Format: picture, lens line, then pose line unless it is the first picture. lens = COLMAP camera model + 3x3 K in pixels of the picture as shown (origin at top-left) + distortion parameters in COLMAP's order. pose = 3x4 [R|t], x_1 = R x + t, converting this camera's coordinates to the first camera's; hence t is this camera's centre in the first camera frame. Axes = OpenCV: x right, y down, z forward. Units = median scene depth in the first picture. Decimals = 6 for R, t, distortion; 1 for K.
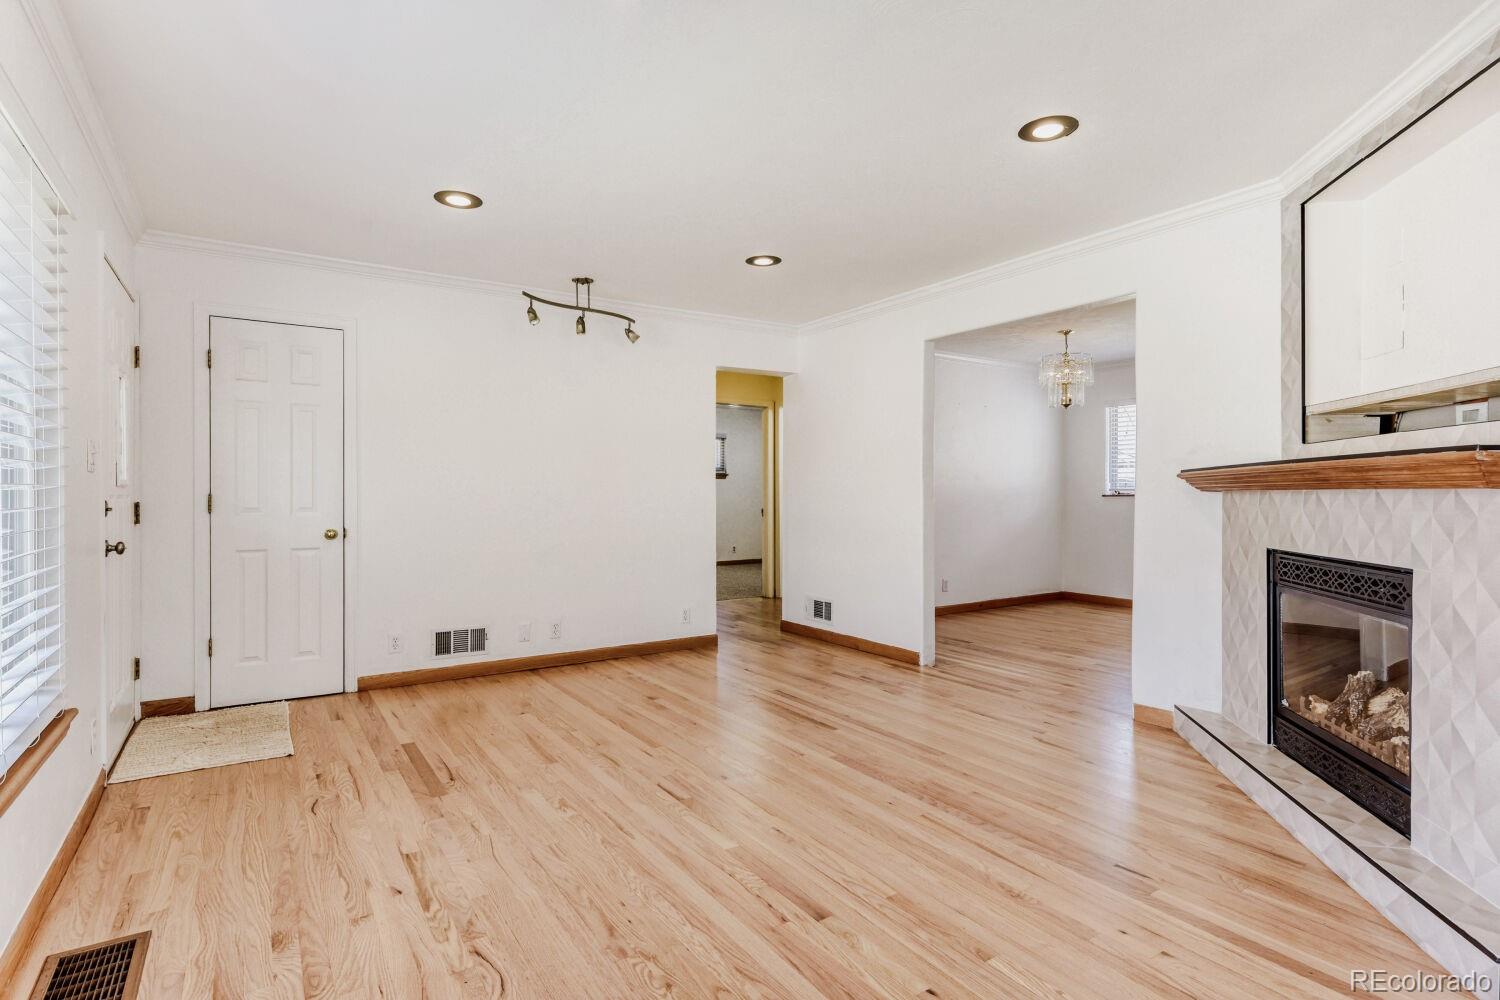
lens RADIAL K [[748.8, 0, 725.7], [0, 748.8, 498.9], [0, 0, 1]] dist [0.001366, 0.000433]
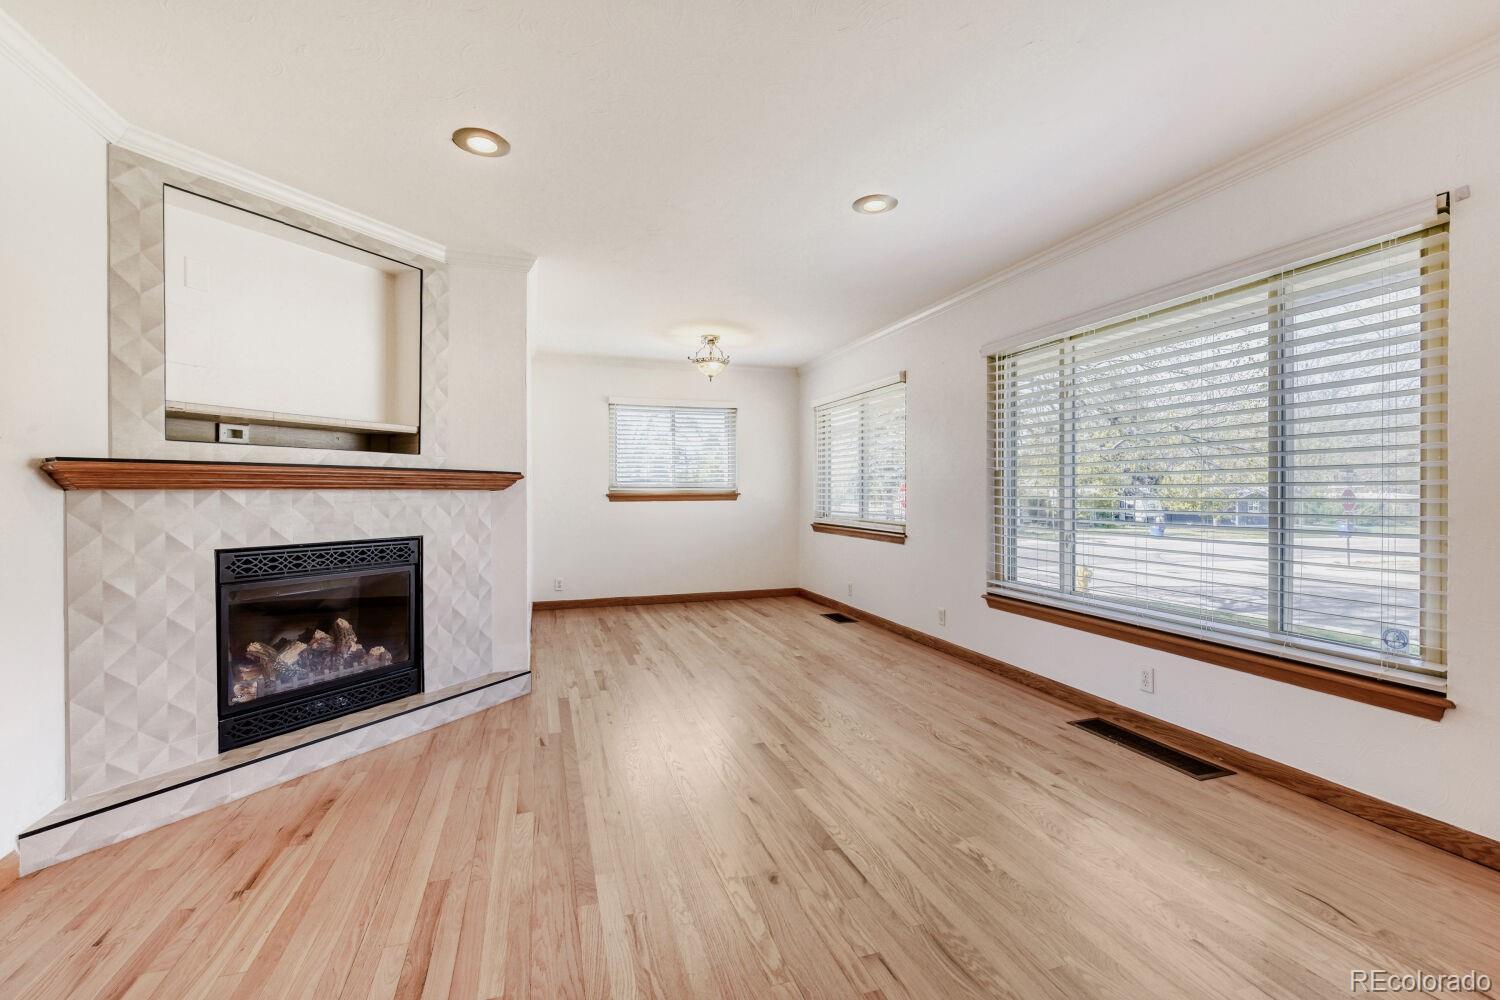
lens RADIAL K [[642.0, 0, 748.9], [0, 642.0, 494.9], [0, 0, 1]] dist [-0.003923, -0.000509]
pose [[-0.971401, 0.002038, 0.237436, -0.136380], [0.004506, 0.999941, 0.009856, -0.009138], [-0.237402, 0.010644, -0.971353, 1.729238]]
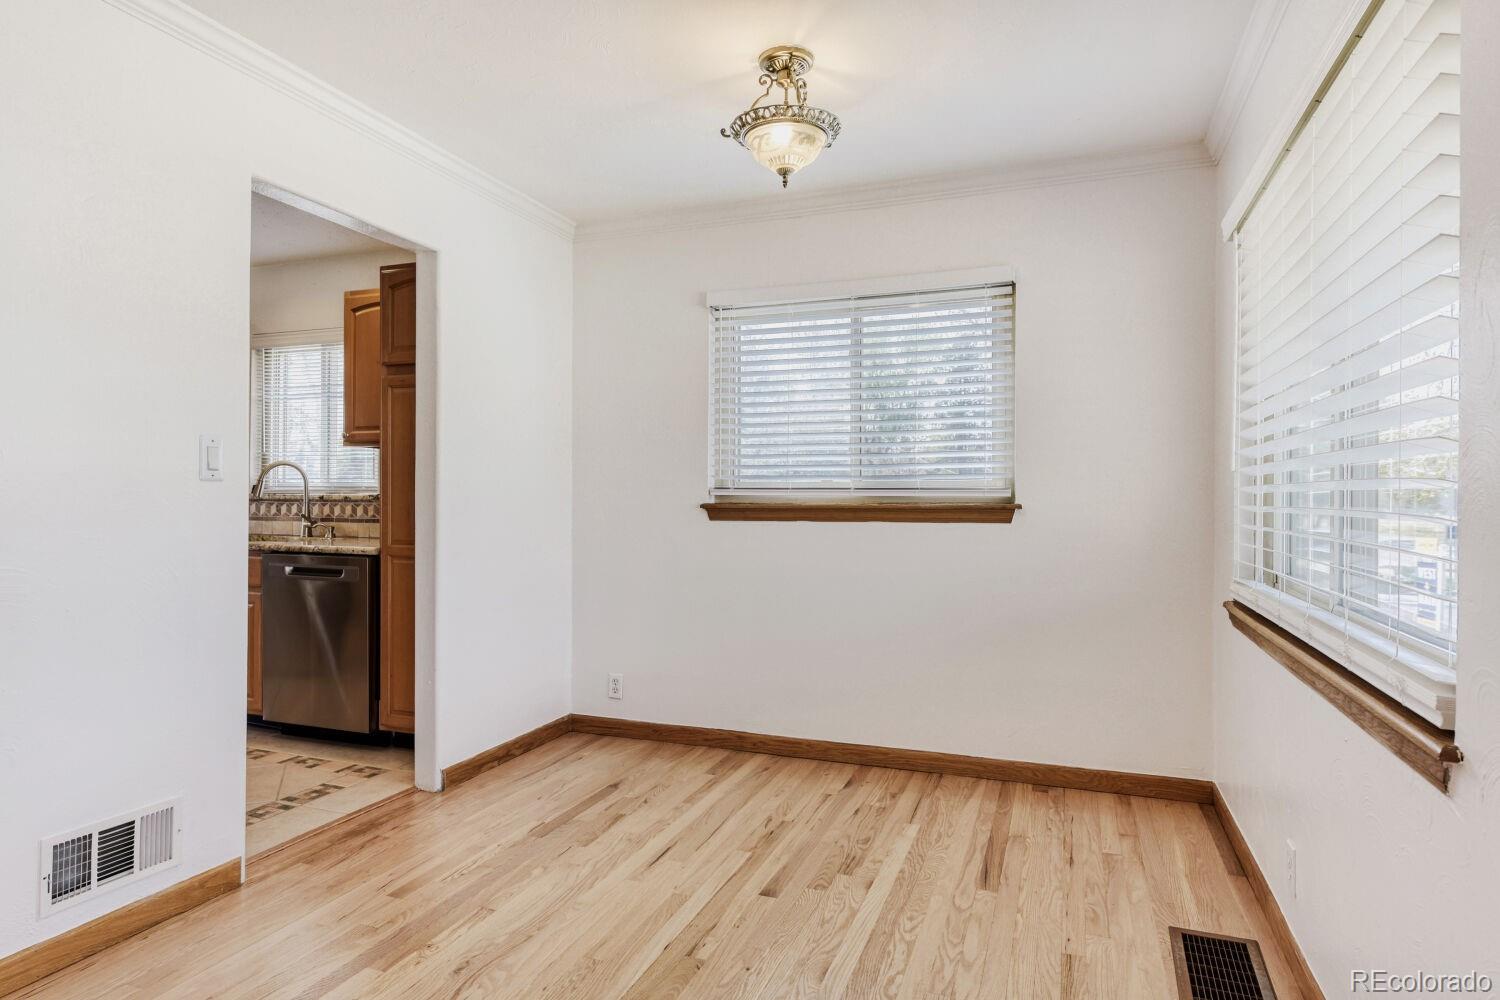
lens RADIAL K [[851.9, 0, 750.0], [0, 851.9, 500.0], [0, 0, 1]] dist [0.017299, 0.000079]
pose [[-0.600326, -0.004395, 0.799743, -0.269917], [0.000878, 0.999981, 0.006155, -0.005955], [-0.799755, 0.004397, -0.600311, 0.440913]]
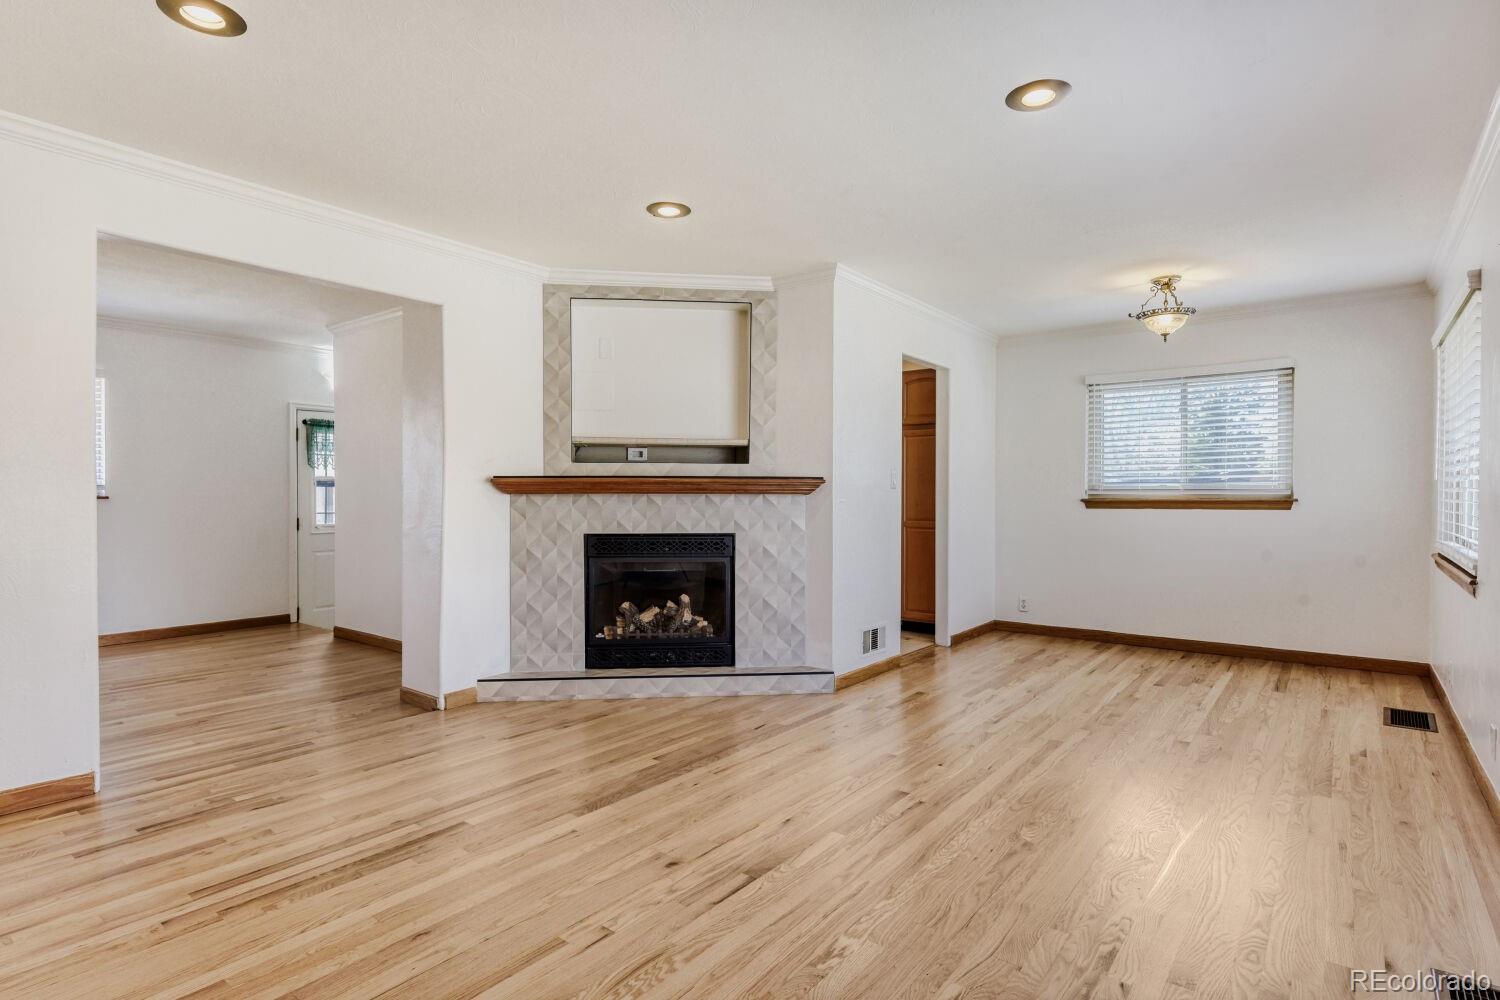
lens RADIAL K [[775.0, 0, 754.0], [0, 775.0, 506.5], [0, 0, 1]] dist [0.004089, -0.000254]
pose [[-0.345781, -0.014254, 0.938207, -0.835904], [0.004554, 0.999847, 0.016869, -0.011007], [-0.938304, 0.010106, -0.345663, 1.283399]]
